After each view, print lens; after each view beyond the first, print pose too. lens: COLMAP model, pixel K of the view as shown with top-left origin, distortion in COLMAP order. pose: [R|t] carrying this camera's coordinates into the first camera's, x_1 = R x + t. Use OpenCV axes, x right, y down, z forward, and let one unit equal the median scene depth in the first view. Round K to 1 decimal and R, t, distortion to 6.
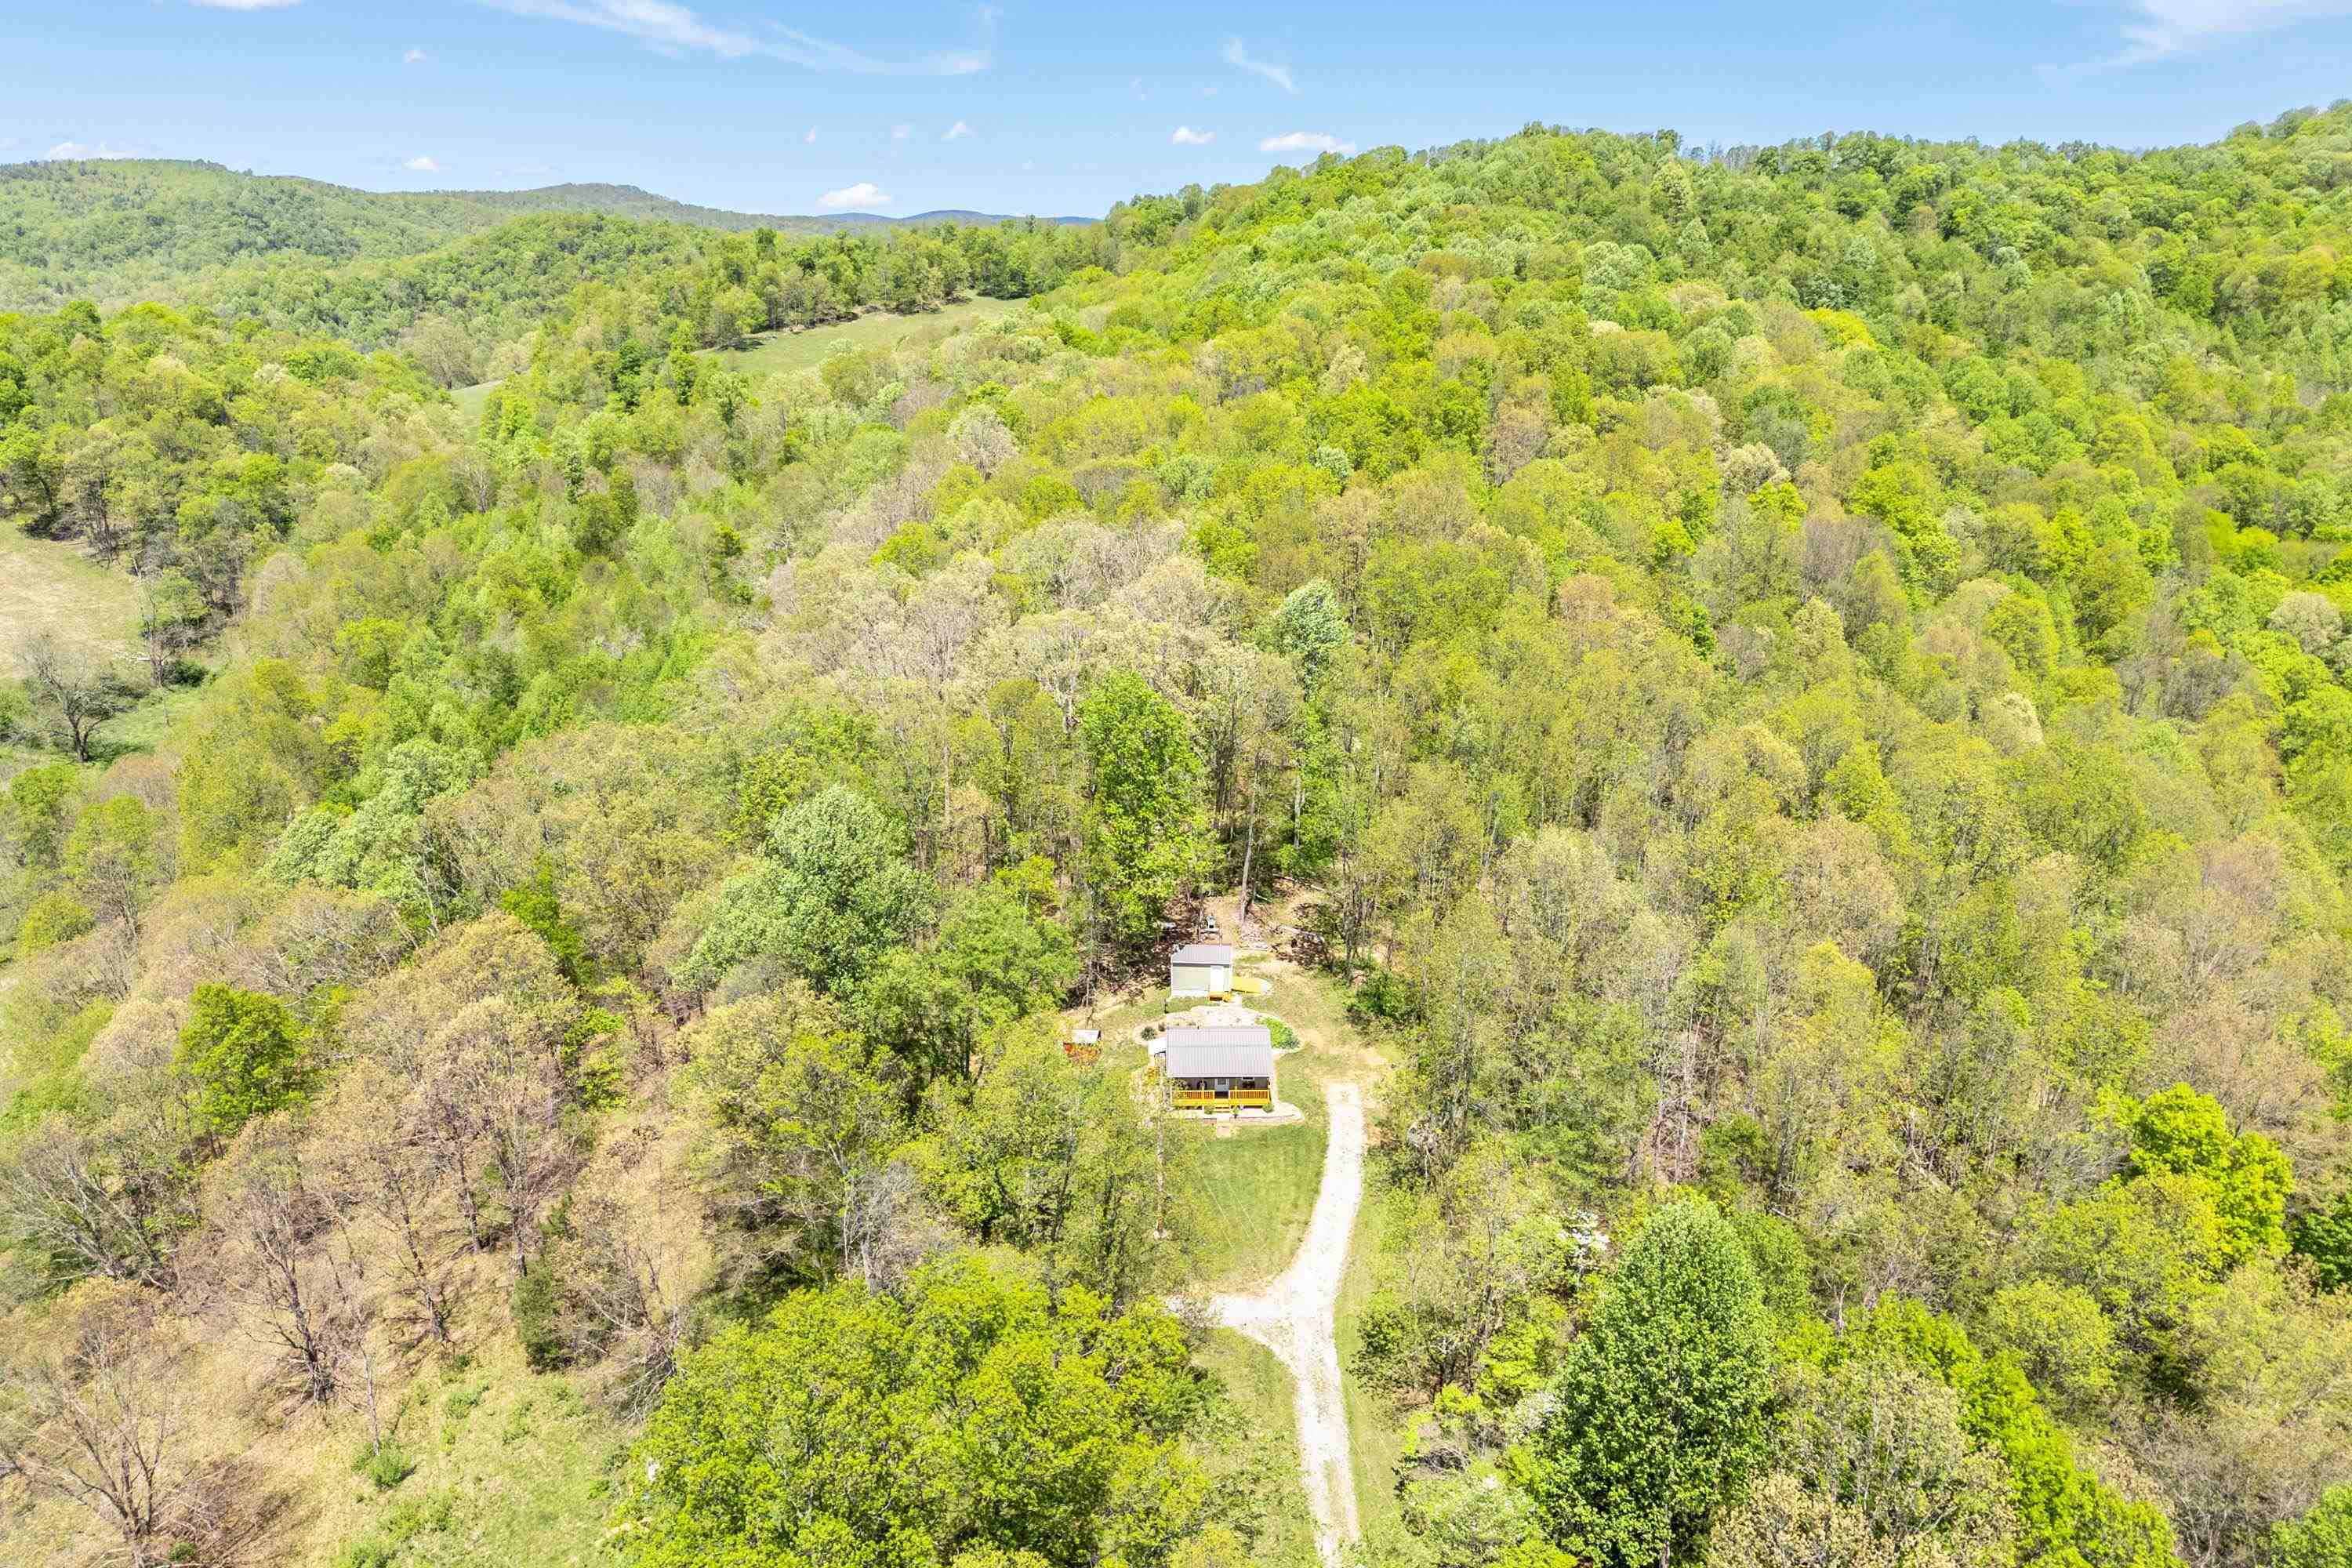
lens RADIAL K [[1703.5, 0, 1180.1], [0, 1703.5, 783.9], [0, 0, 1]] dist [0.072604, -0.067351]
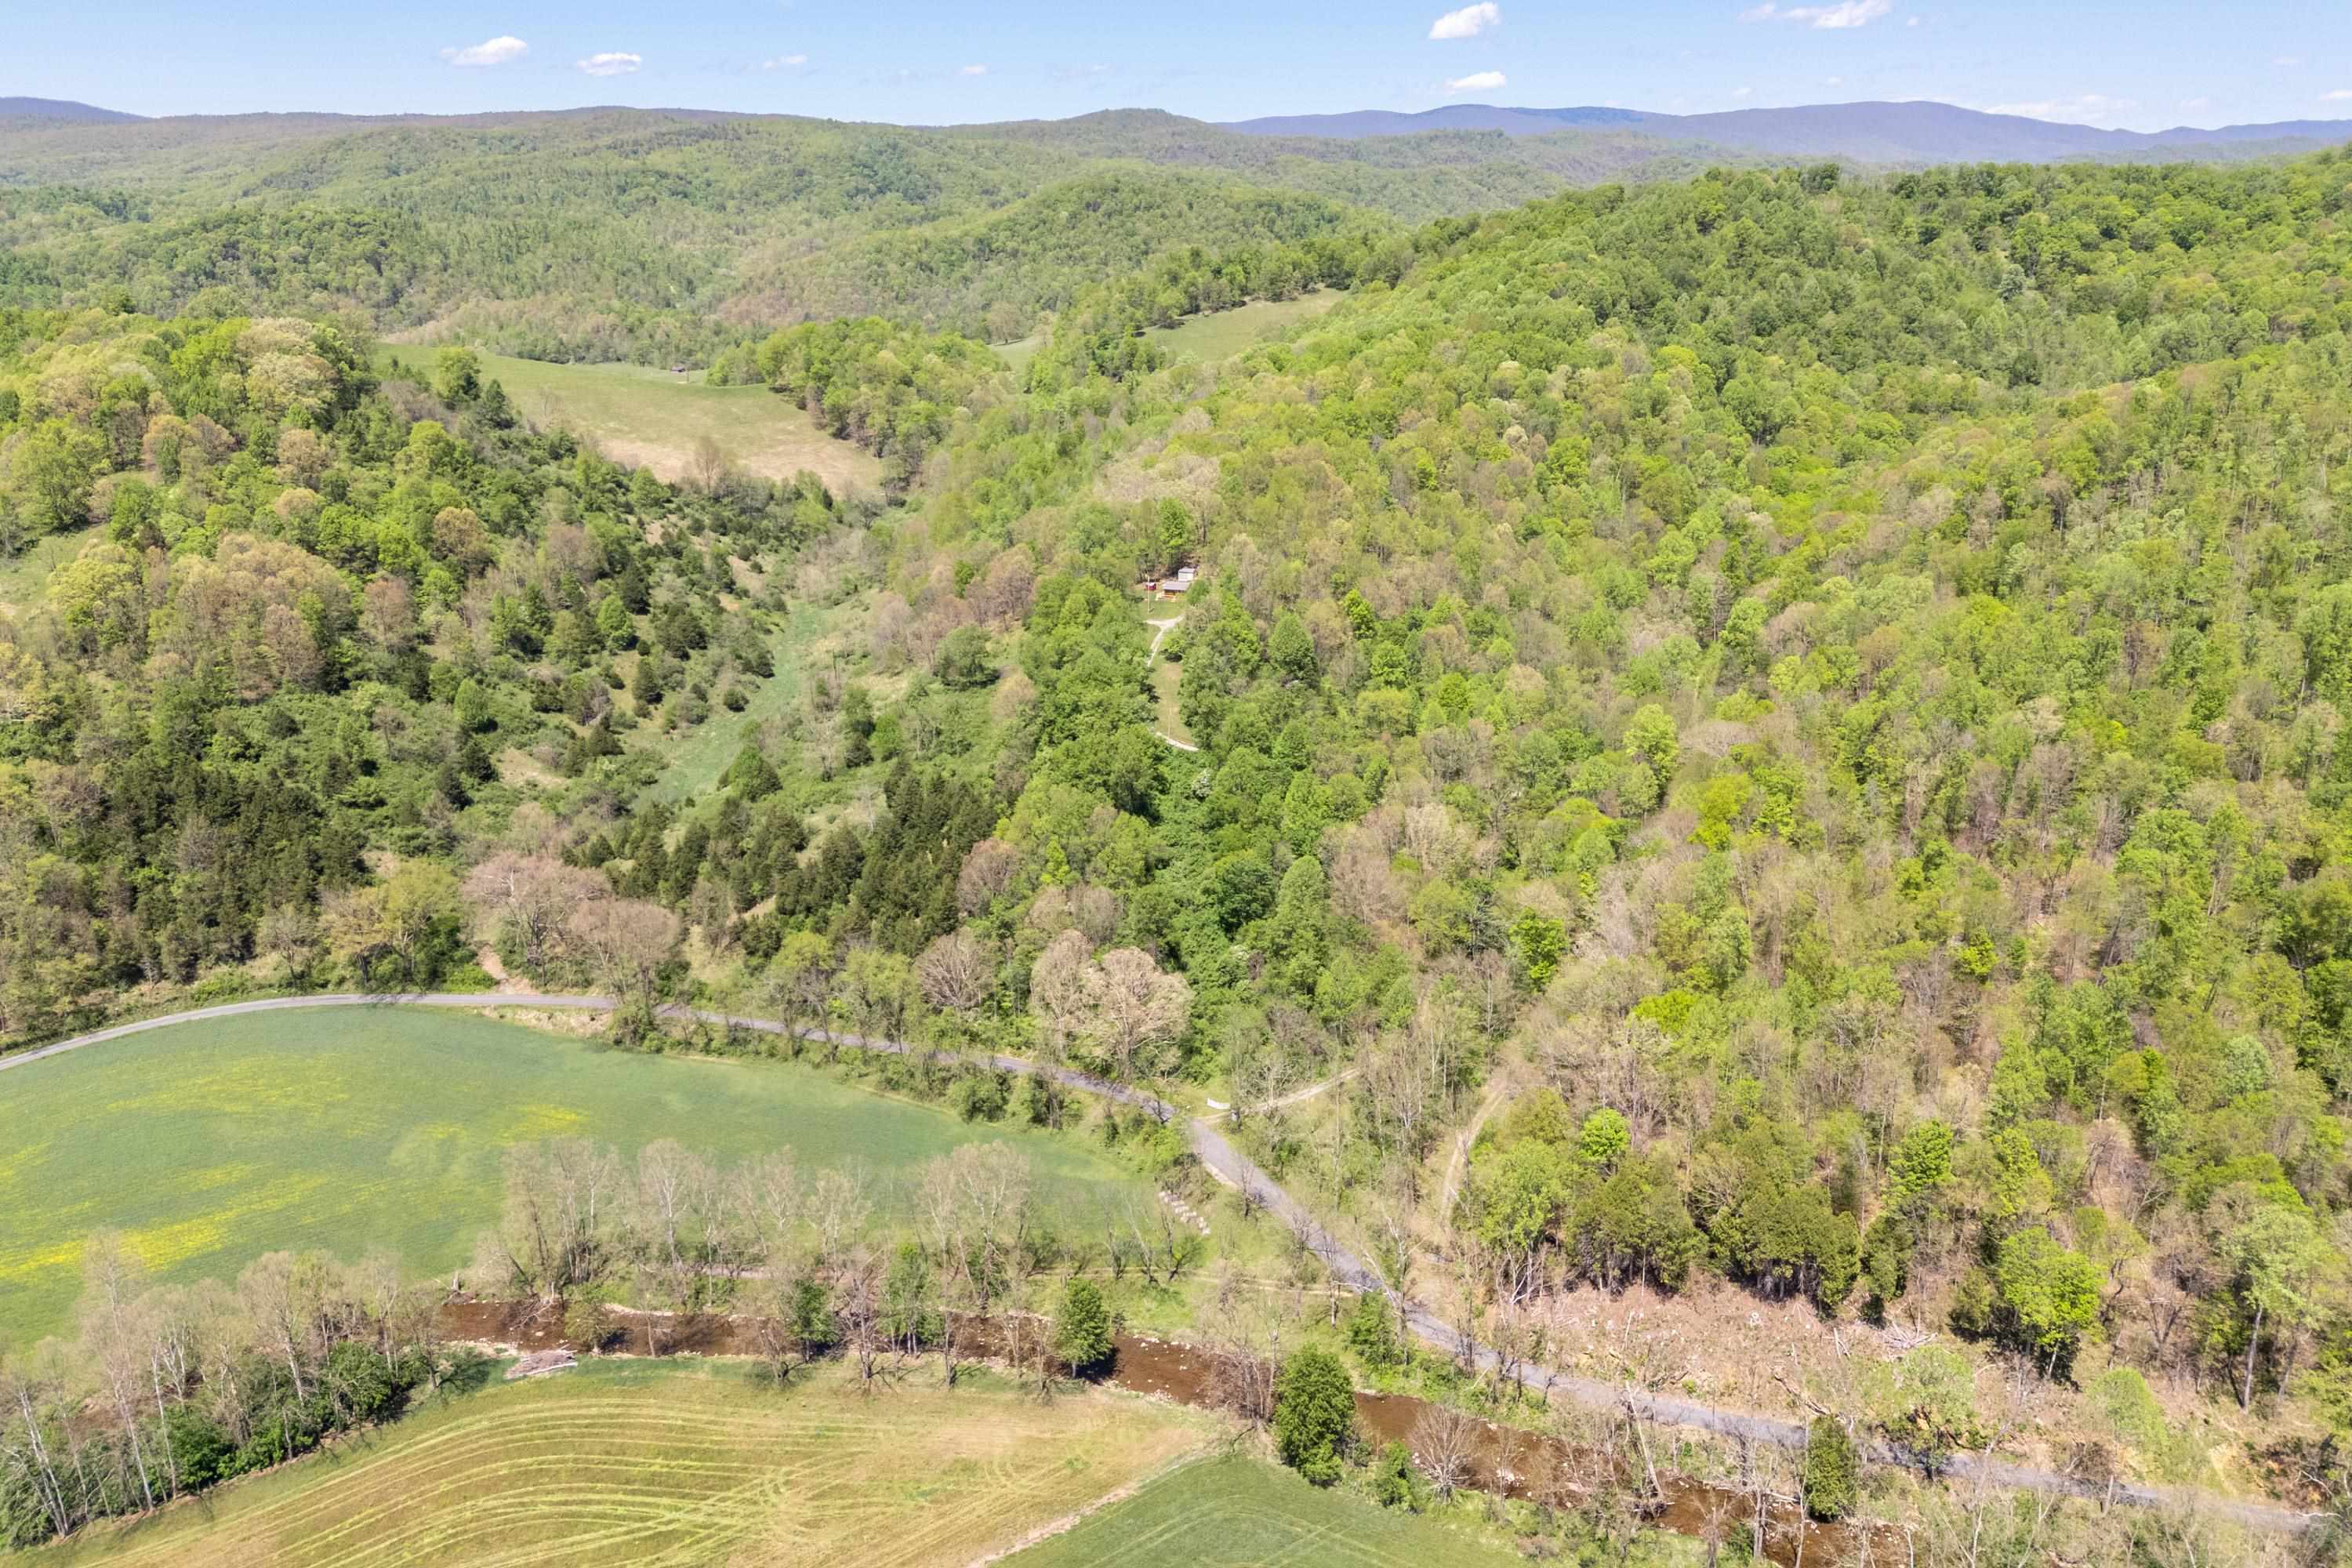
lens RADIAL K [[1703.5, 0, 1187.4], [0, 1703.5, 760.6], [0, 0, 1]] dist [0.072604, -0.067351]
pose [[0.959975, 0.081036, -0.268108, 0.234423], [-0.067880, 0.996006, 0.057996, 0.065666], [0.271737, -0.037476, 0.961642, -0.594316]]
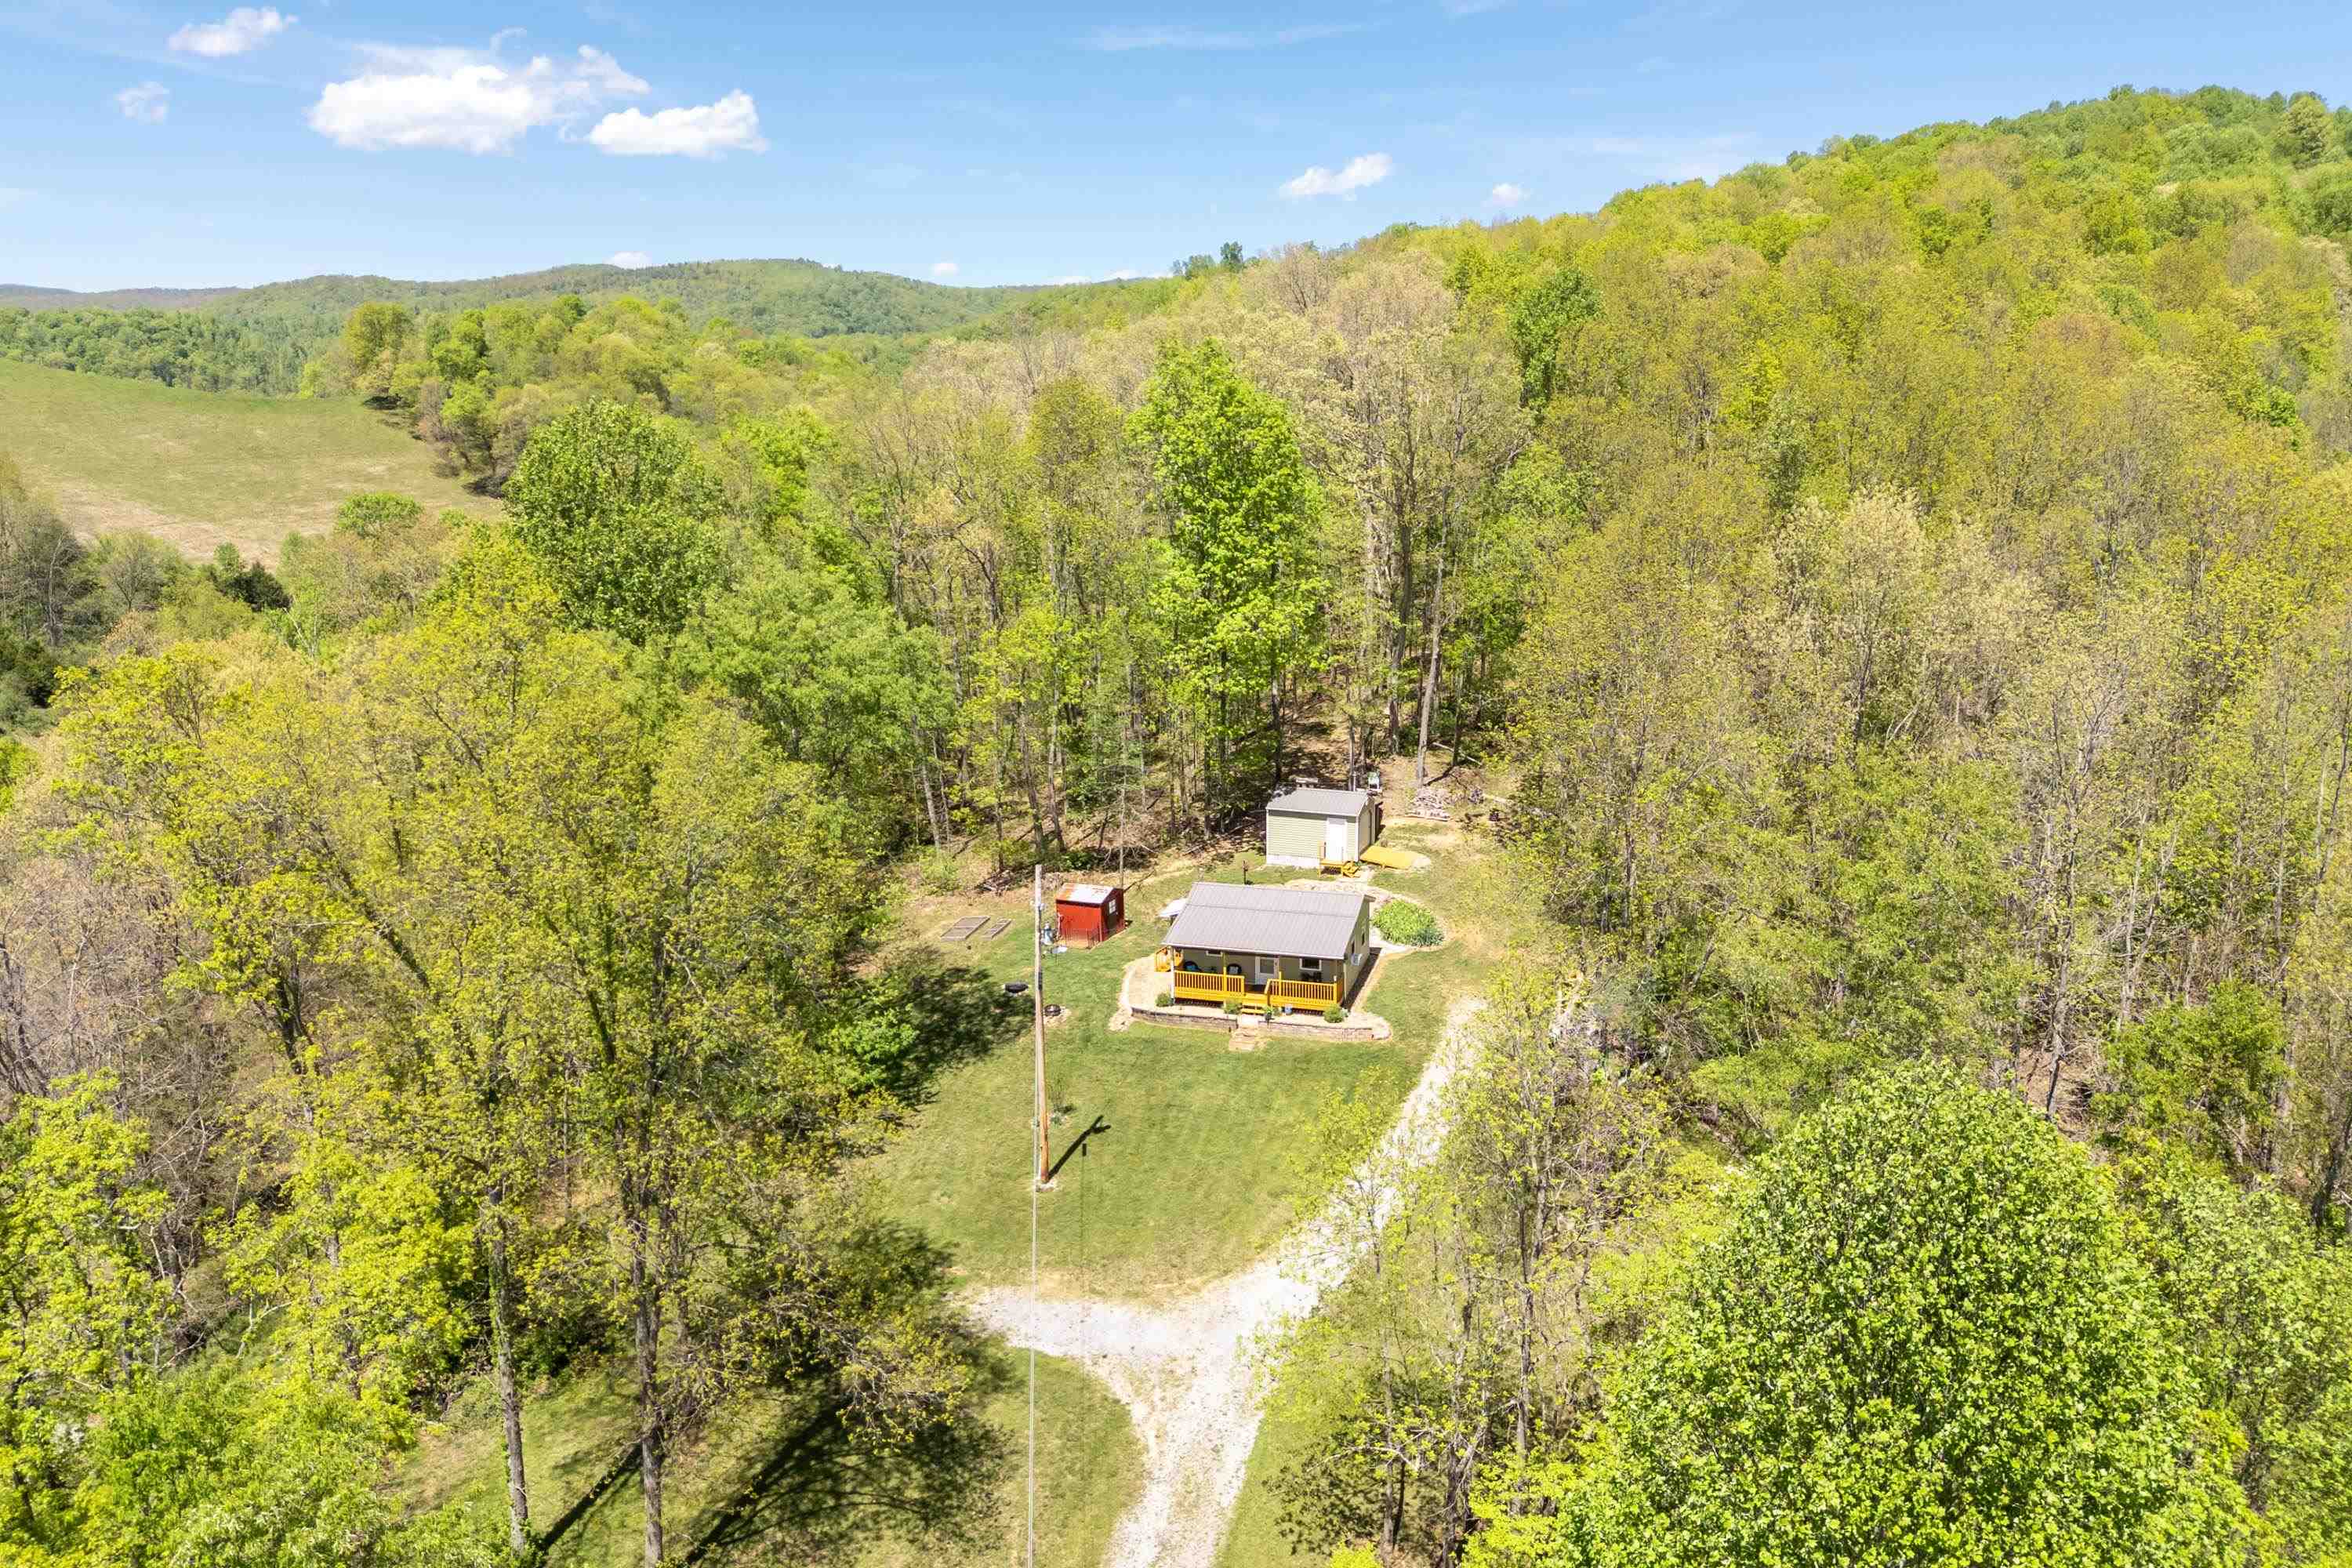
lens RADIAL K [[1703.5, 0, 1181.3], [0, 1703.5, 808.8], [0, 0, 1]] dist [0.072604, -0.067351]
pose [[0.956616, 0.059617, -0.285187, 0.030603], [-0.069978, 0.997203, -0.026271, 0.026050], [0.282823, 0.045088, 0.958112, 0.080842]]
